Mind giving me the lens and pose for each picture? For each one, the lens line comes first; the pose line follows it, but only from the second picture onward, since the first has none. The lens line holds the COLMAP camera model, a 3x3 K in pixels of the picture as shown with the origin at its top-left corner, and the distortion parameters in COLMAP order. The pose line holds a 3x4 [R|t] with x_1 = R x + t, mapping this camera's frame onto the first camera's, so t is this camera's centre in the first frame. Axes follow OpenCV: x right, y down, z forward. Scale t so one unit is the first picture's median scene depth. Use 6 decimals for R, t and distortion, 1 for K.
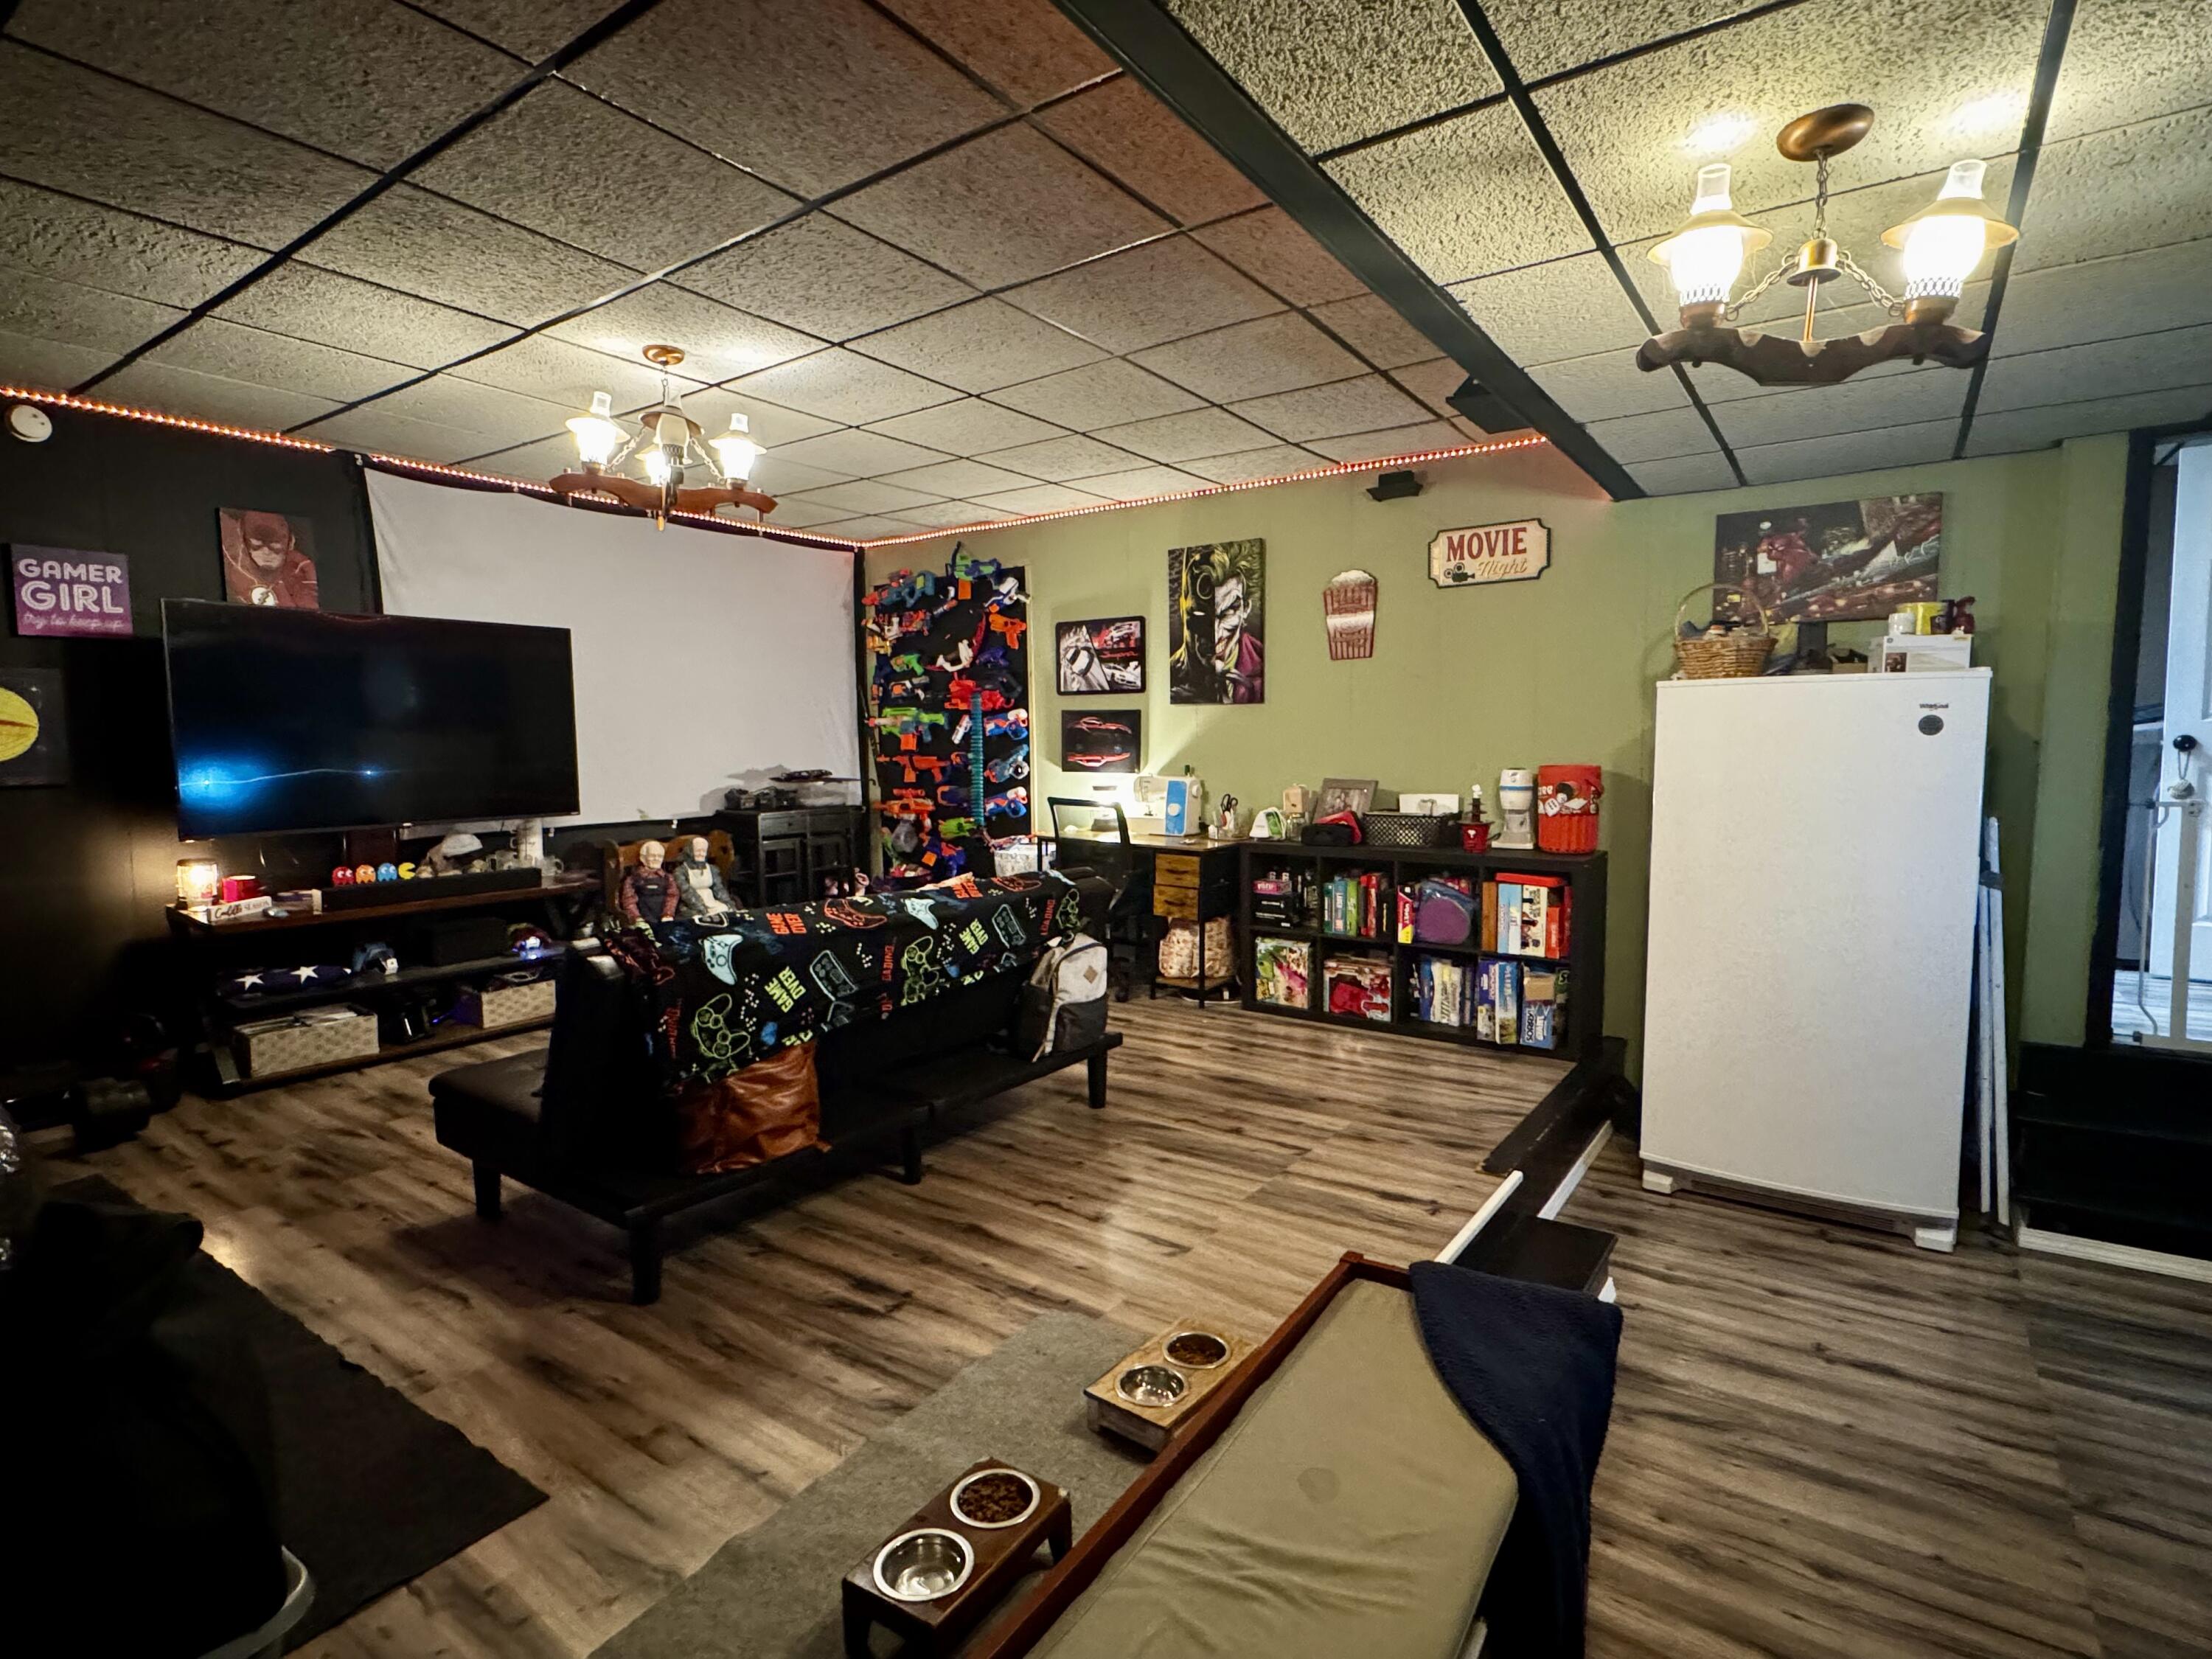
lens RADIAL K [[1109.5, 0, 1103.6], [0, 1109.5, 828.3], [0, 0, 1]] dist [0.002991, 0.000108]
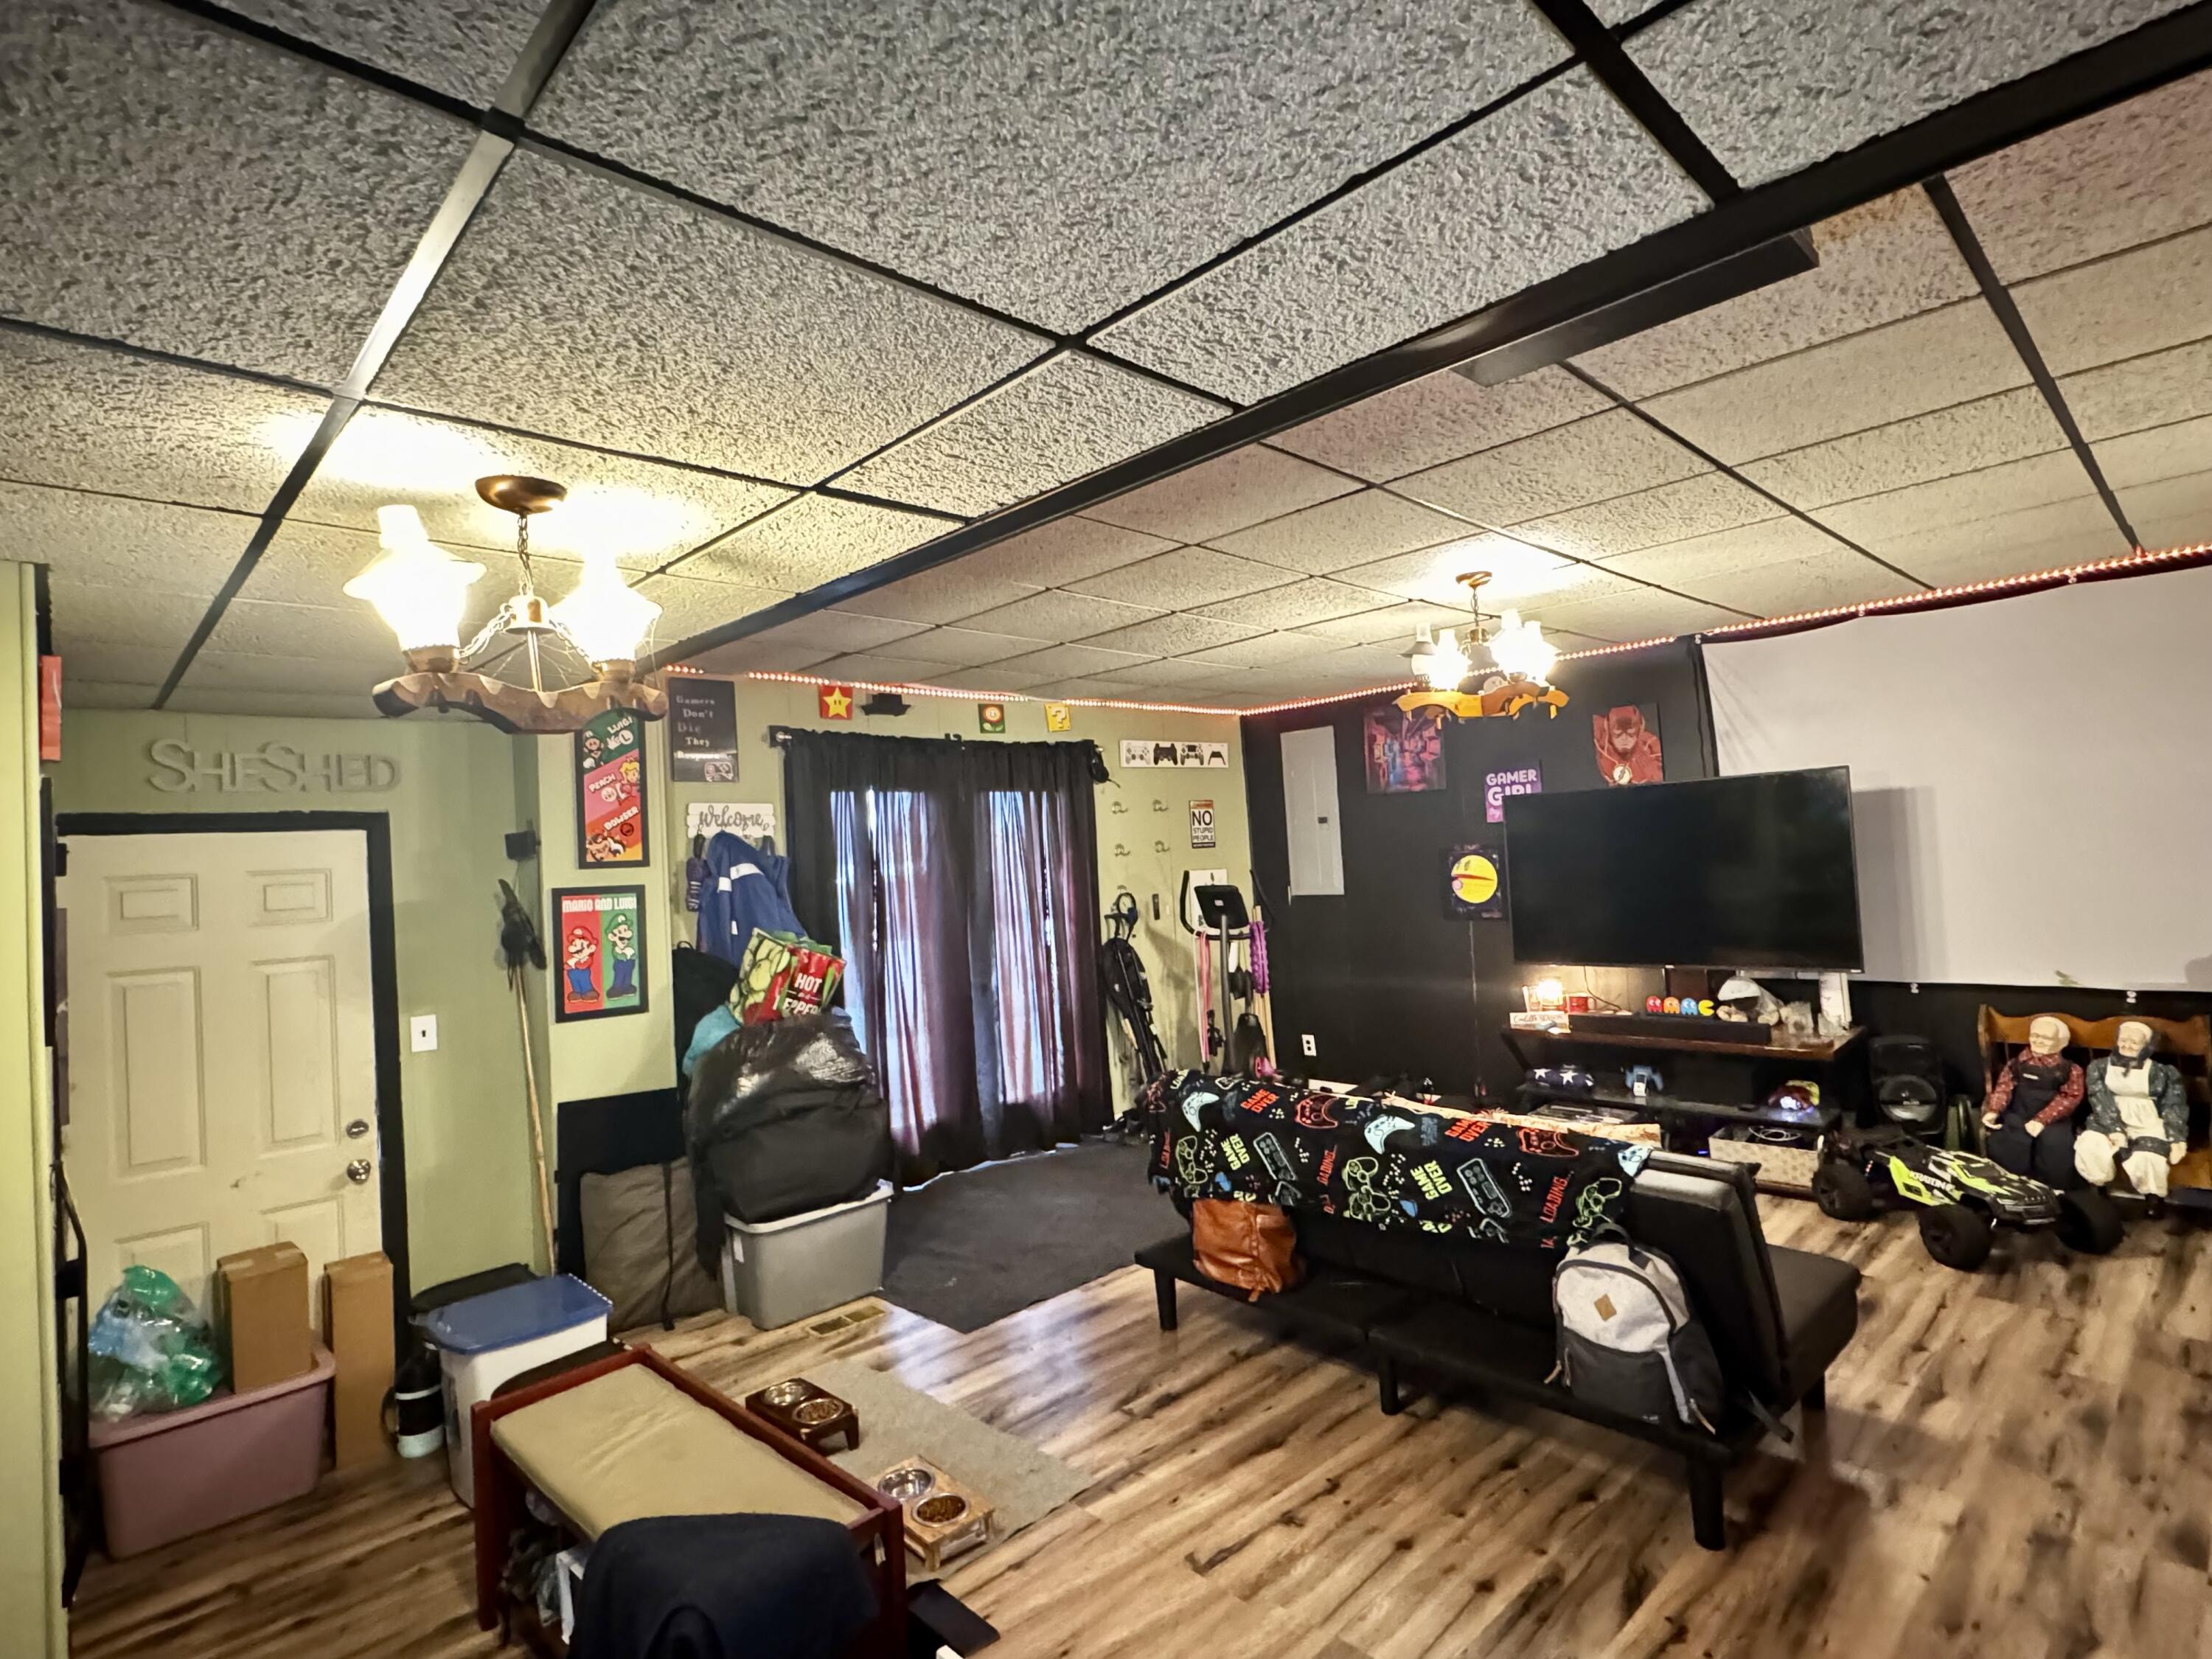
lens RADIAL K [[1109.5, 0, 1103.4], [0, 1109.5, 827.5], [0, 0, 1]] dist [0.002991, 0.000108]
pose [[-0.187269, -0.008964, -0.982268, 0.839476], [-0.022066, 0.999744, -0.004916, -0.181426], [0.982061, 0.020755, -0.187419, 0.934370]]
